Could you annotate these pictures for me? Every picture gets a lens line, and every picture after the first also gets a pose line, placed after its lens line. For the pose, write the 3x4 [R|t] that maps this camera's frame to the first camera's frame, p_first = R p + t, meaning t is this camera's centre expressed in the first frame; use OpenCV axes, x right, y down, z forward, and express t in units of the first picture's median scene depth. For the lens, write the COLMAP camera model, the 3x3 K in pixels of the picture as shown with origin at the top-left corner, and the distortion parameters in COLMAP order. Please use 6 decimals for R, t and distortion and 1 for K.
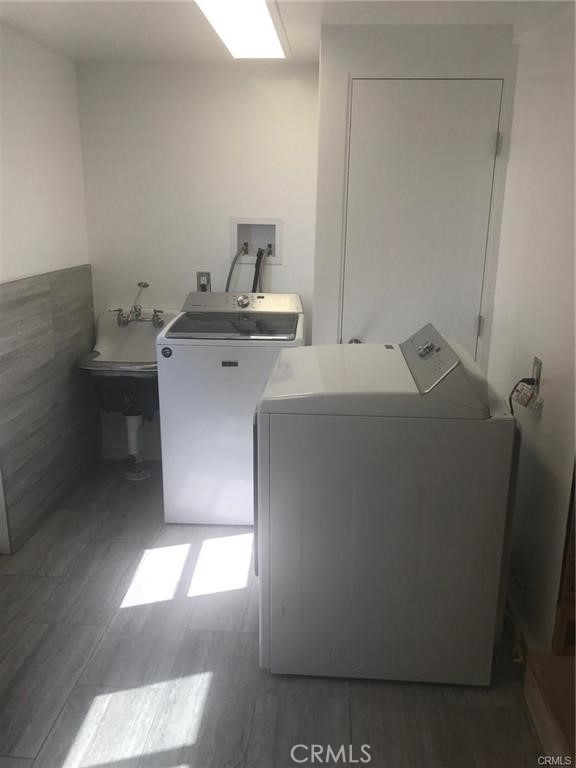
lens RADIAL K [[627.4, 0, 288.0], [0, 627.4, 384.0], [0, 0, 1]] dist [0.005851, 0.001337]
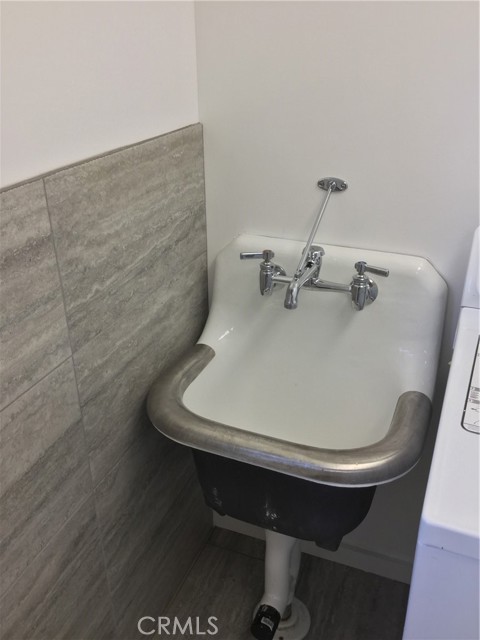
lens RADIAL K [[561.1, 0, 240.0], [0, 561.1, 320.0], [0, 0, 1]] dist [0.000393, -0.000283]
pose [[0.952430, 0.120065, -0.280110, -0.182665], [-0.060007, 0.975013, 0.213890, -0.150445], [0.298792, -0.186906, 0.935836, 0.666682]]
